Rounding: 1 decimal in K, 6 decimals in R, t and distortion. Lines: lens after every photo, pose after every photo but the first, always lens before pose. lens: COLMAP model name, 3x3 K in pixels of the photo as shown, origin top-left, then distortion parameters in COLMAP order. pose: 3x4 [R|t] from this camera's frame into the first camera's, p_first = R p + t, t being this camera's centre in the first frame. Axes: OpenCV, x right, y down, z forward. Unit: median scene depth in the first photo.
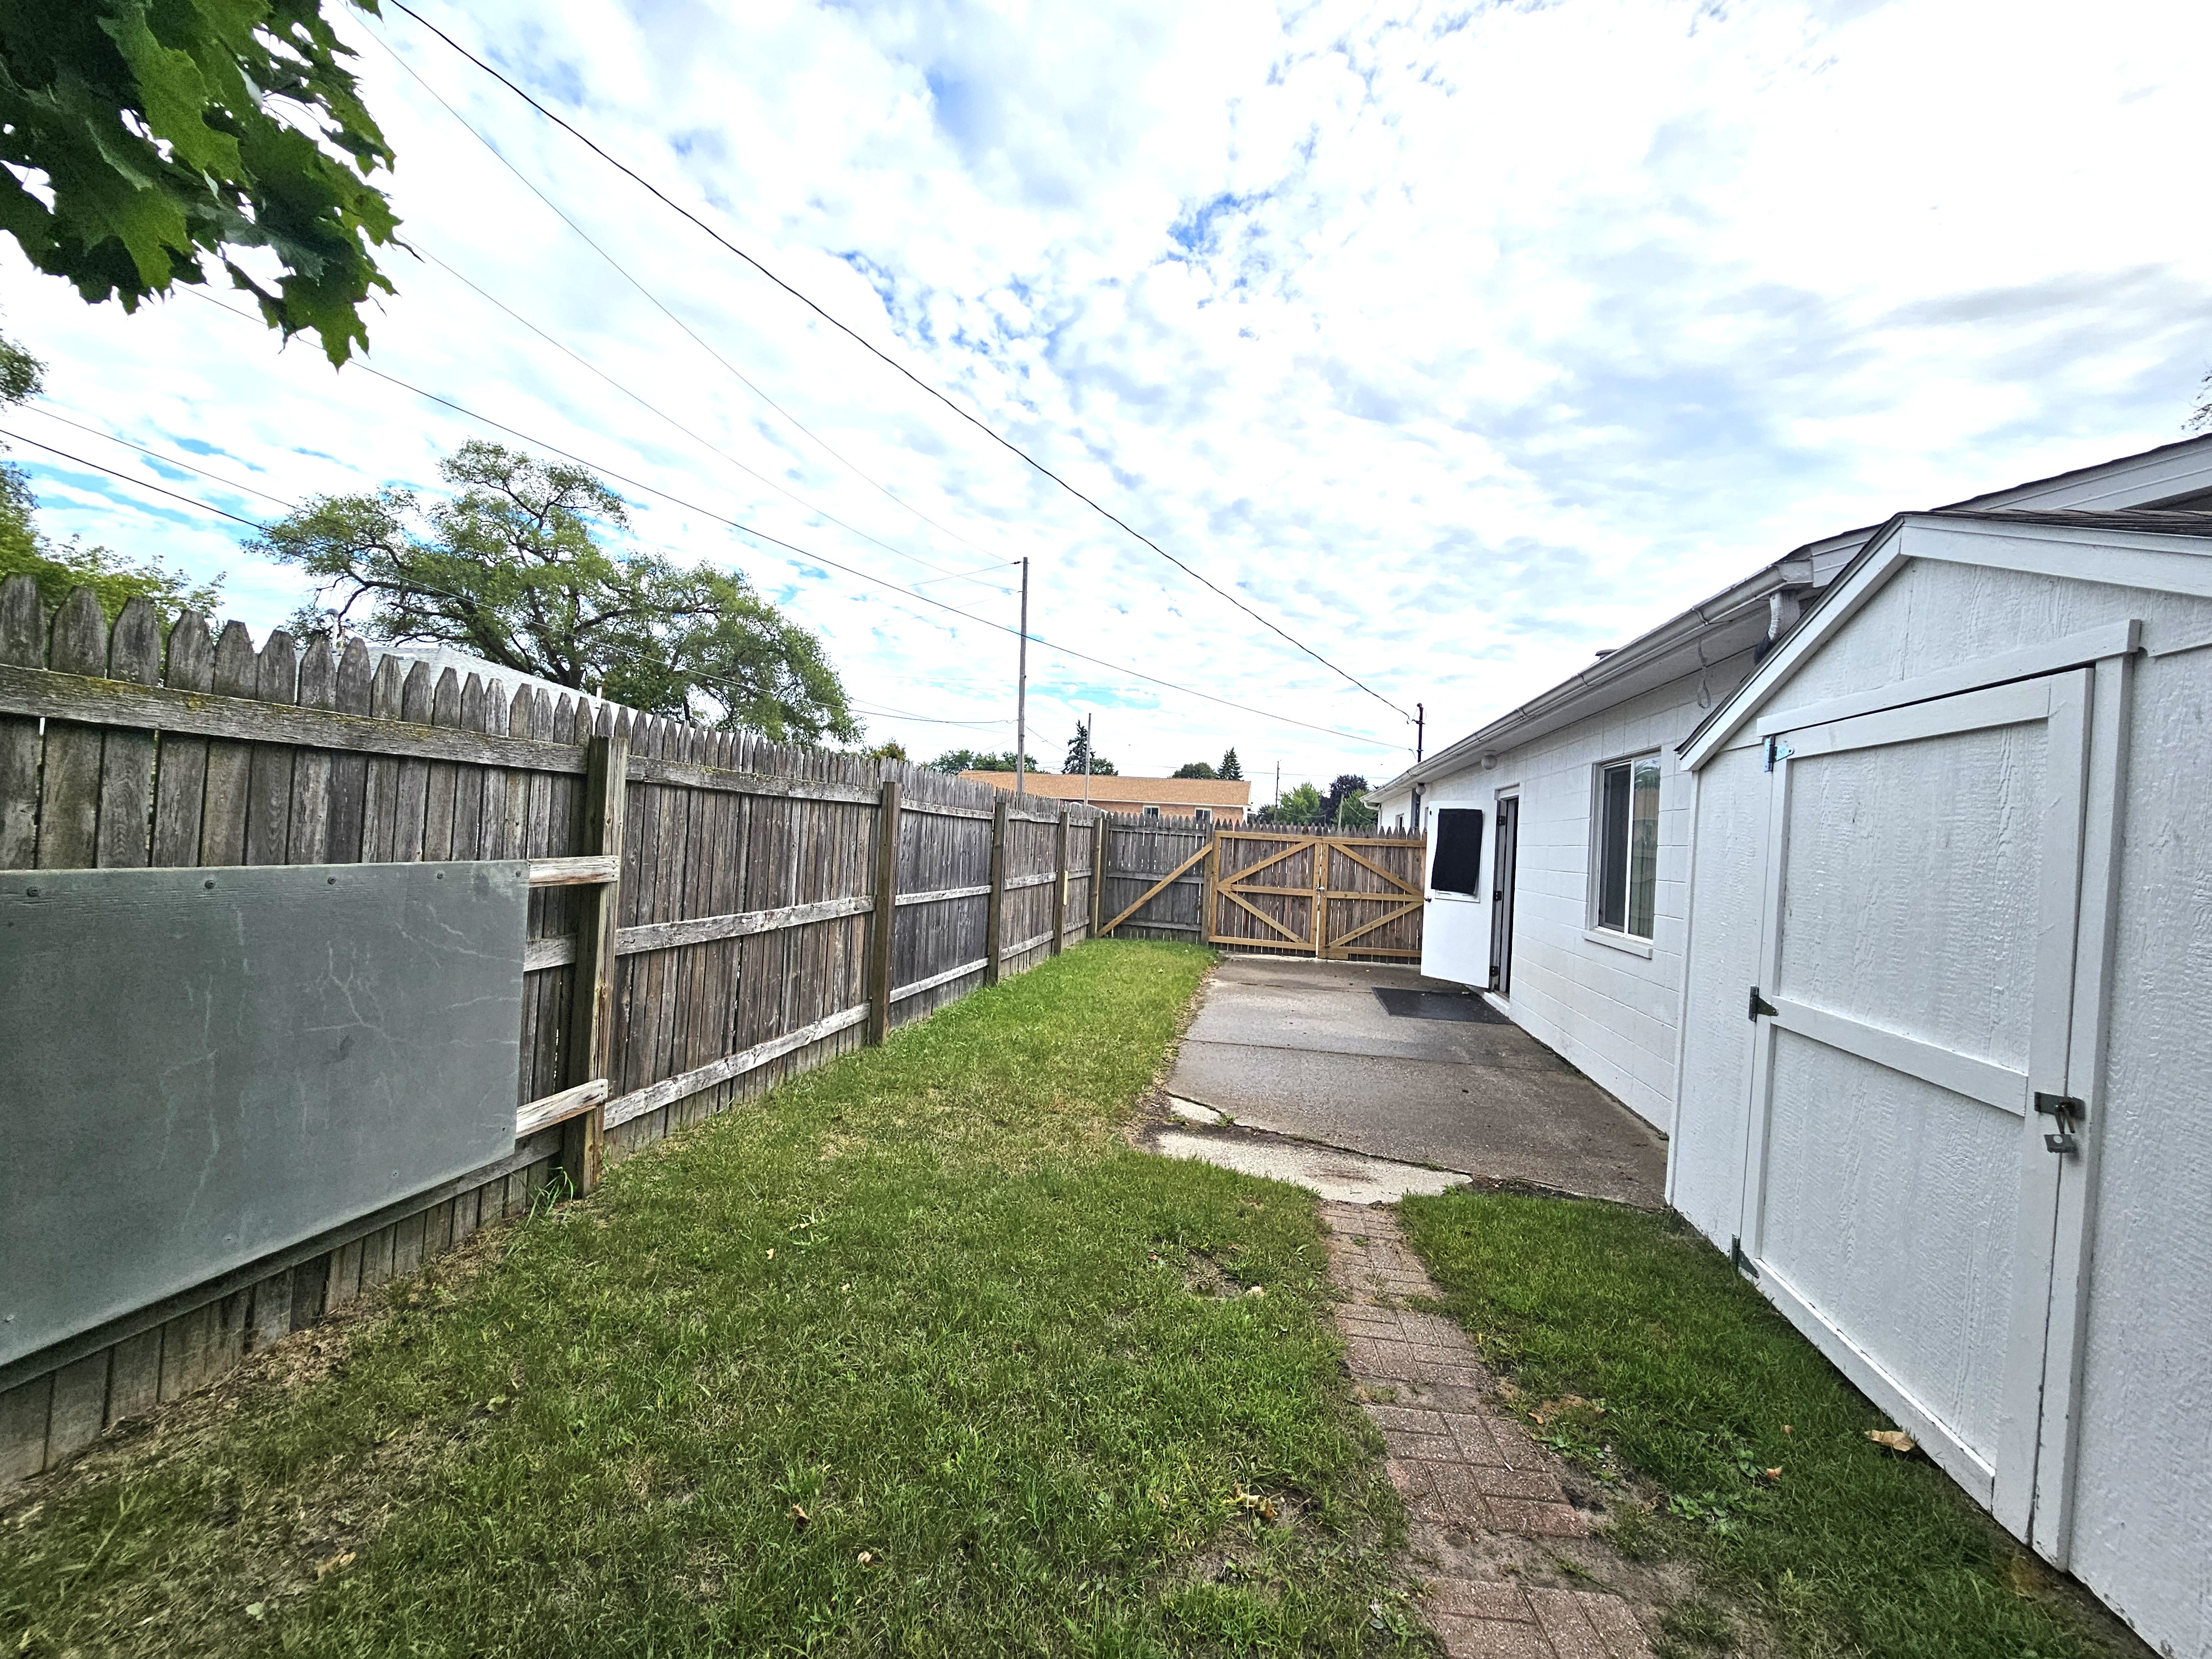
lens RADIAL K [[901.5, 0, 1106.0], [0, 901.5, 829.5], [0, 0, 1]] dist [-0.001230, -0.000682]
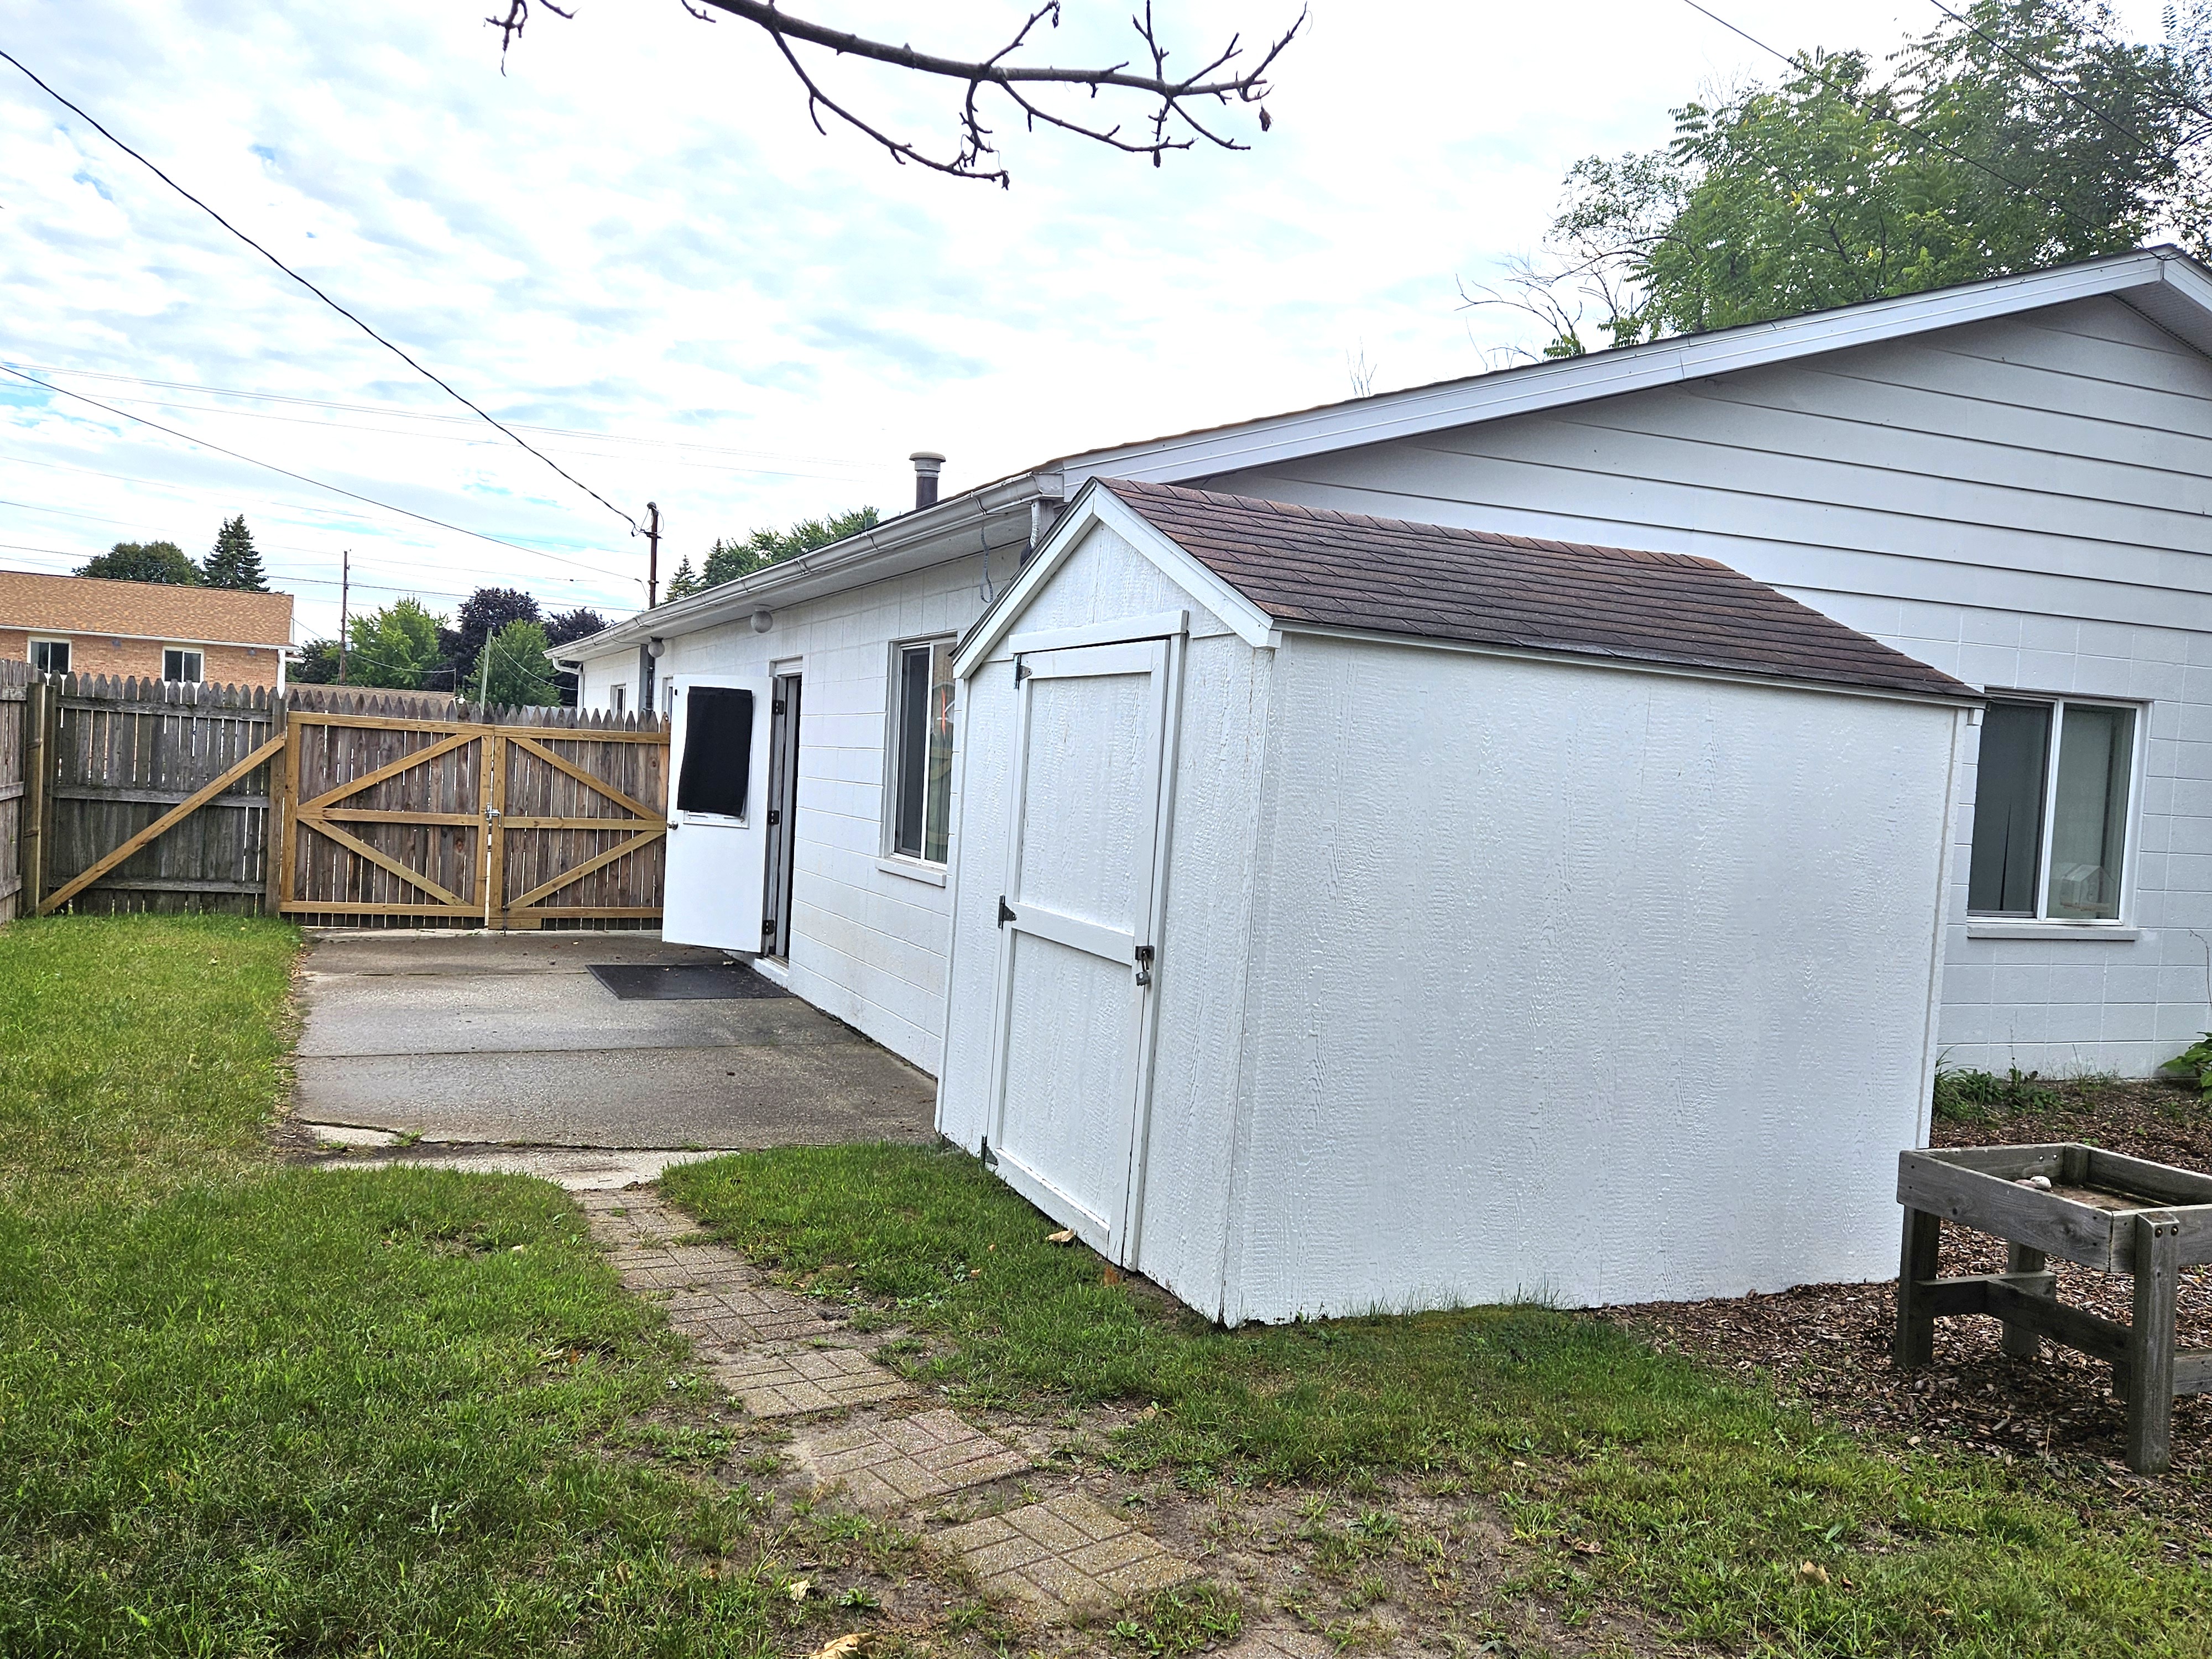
lens RADIAL K [[1706.0, 0, 1106.0], [0, 1706.0, 829.5], [0, 0, 1]] dist [0.098548, -0.001725]
pose [[0.825530, -0.027202, 0.563702, -0.128459], [-0.015685, 0.997346, 0.071098, -0.019256], [-0.564140, -0.067535, 0.822913, -0.303167]]
